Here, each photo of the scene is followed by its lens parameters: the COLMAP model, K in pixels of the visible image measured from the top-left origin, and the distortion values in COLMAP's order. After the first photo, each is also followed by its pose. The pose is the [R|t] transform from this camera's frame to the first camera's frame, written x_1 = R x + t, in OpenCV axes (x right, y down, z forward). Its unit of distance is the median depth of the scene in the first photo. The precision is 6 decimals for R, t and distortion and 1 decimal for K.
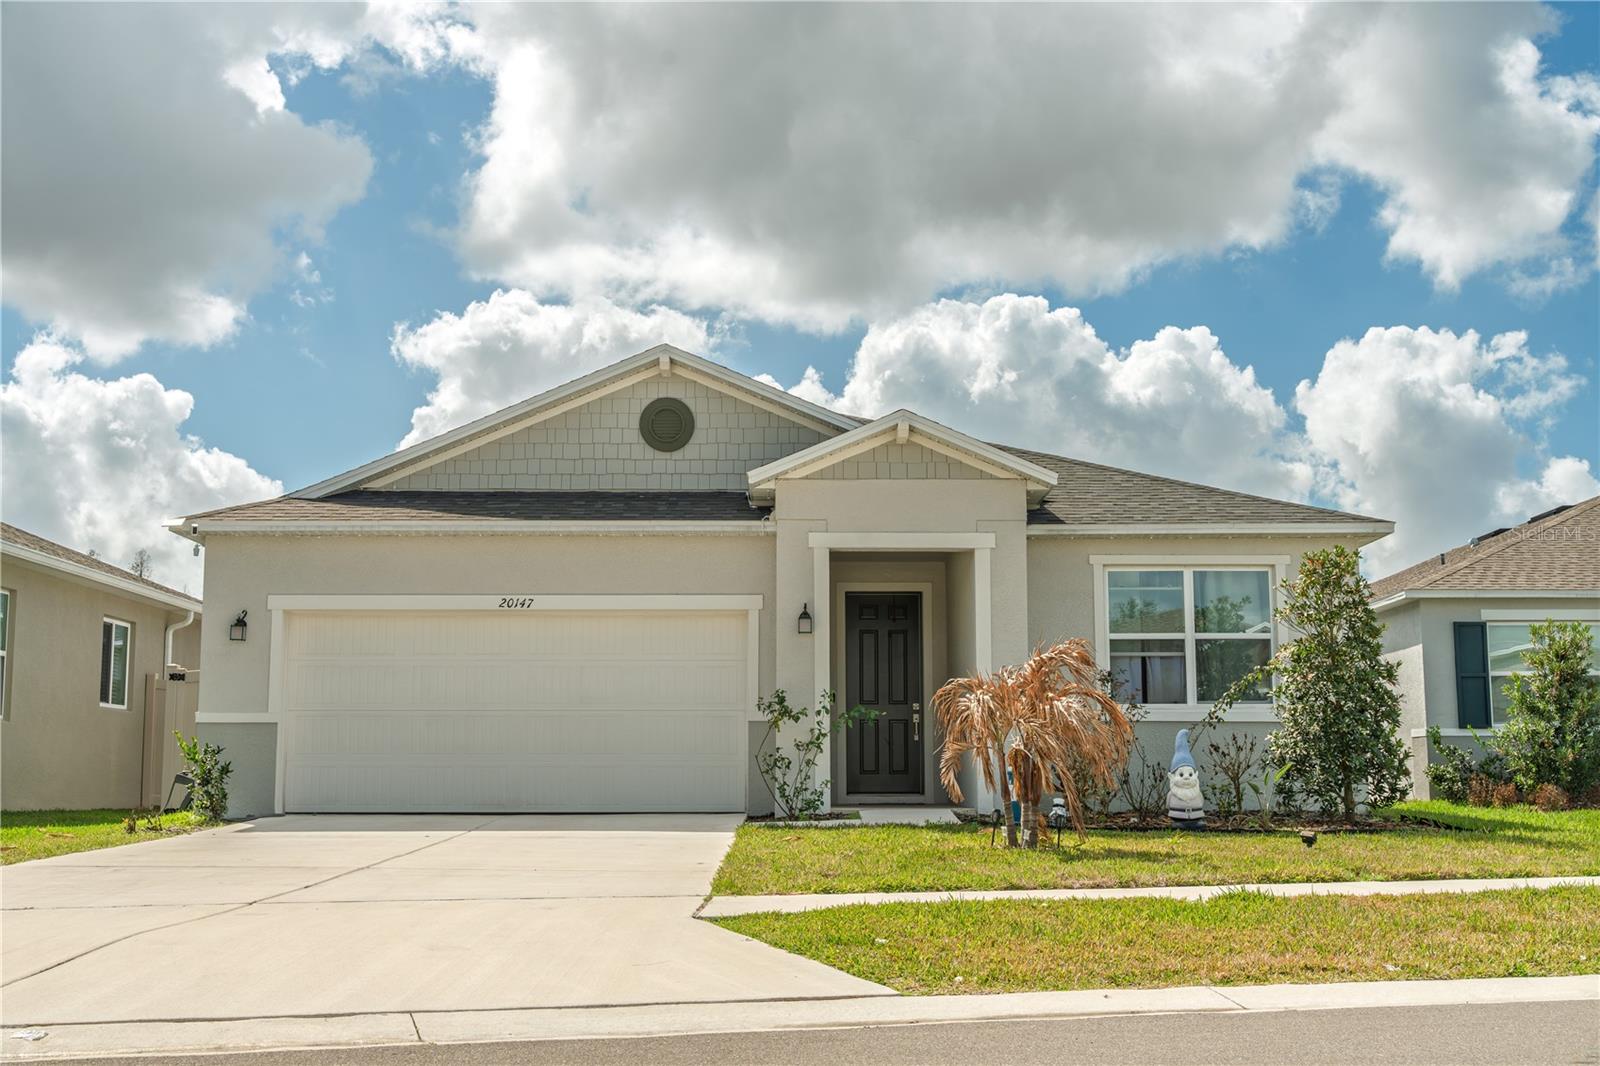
lens RADIAL K [[1920.0, 0, 800.0], [0, 1920.0, 533.0], [0, 0, 1]] dist [0.001512, 0.009925]
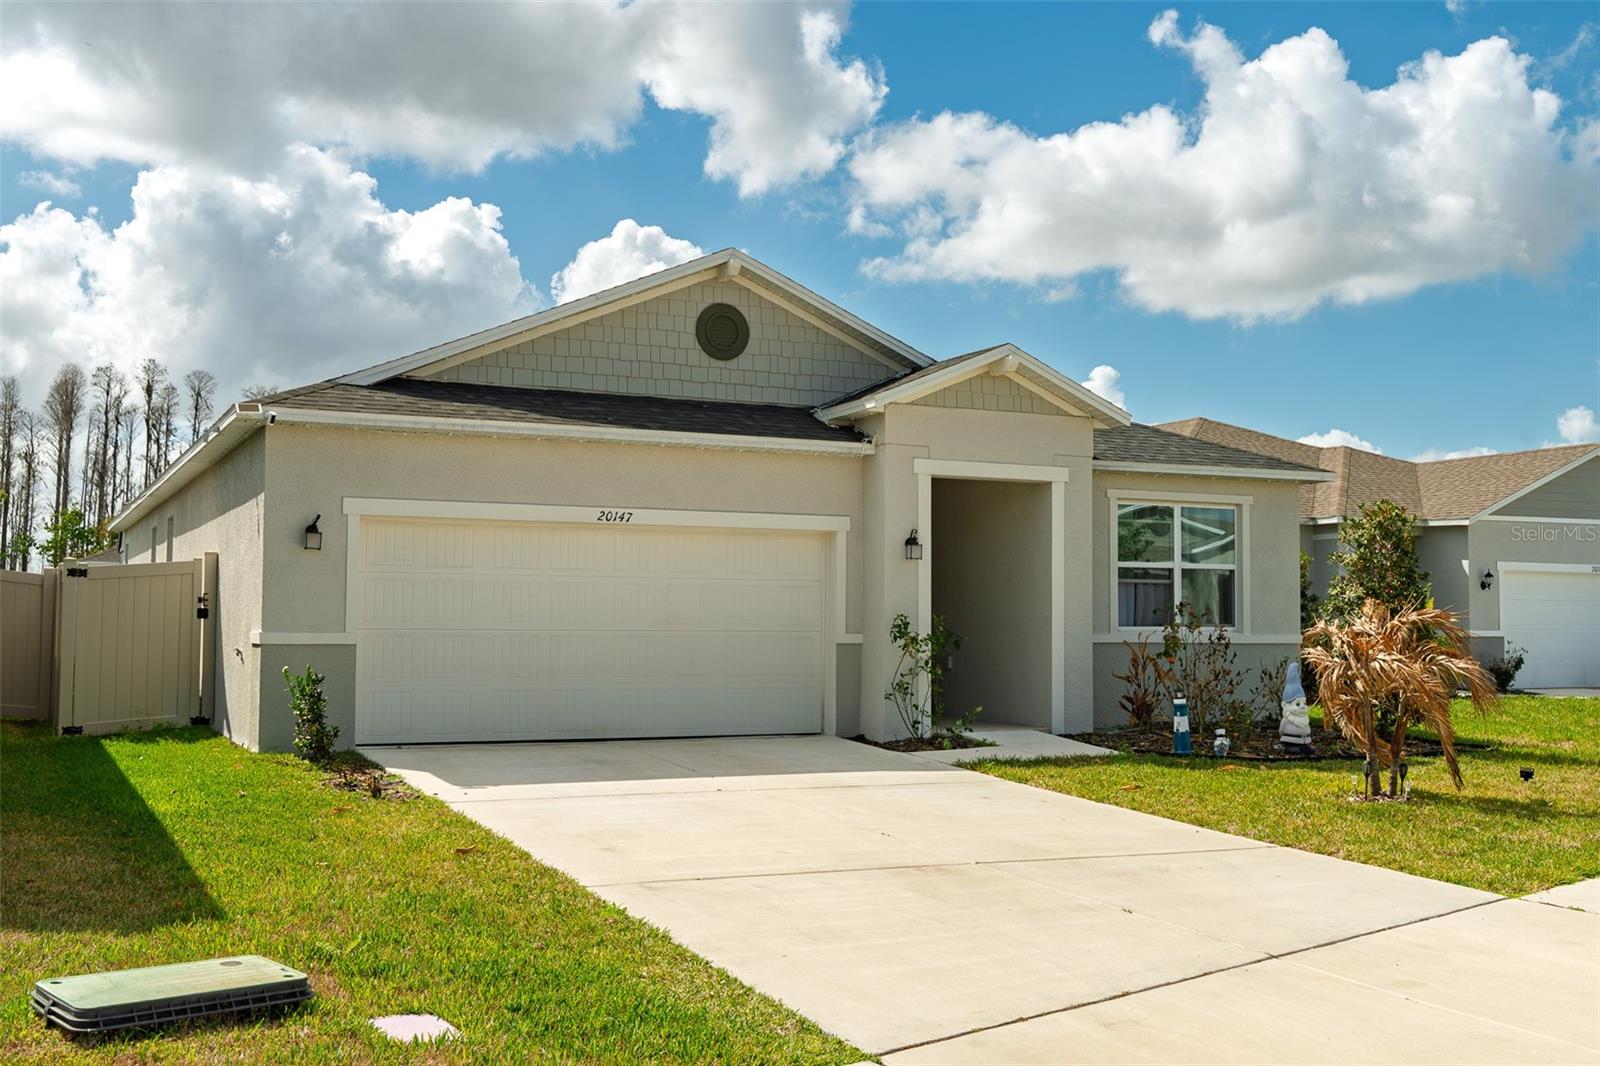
lens RADIAL K [[1706.9, 0, 800.0], [0, 1706.9, 533.0], [0, 0, 1]] dist [-0.001982, -0.011406]
pose [[0.895019, 0.029325, 0.445062, -0.430732], [-0.067764, 0.995193, 0.070700, -0.019981], [-0.440849, -0.093437, 0.892704, 0.217559]]
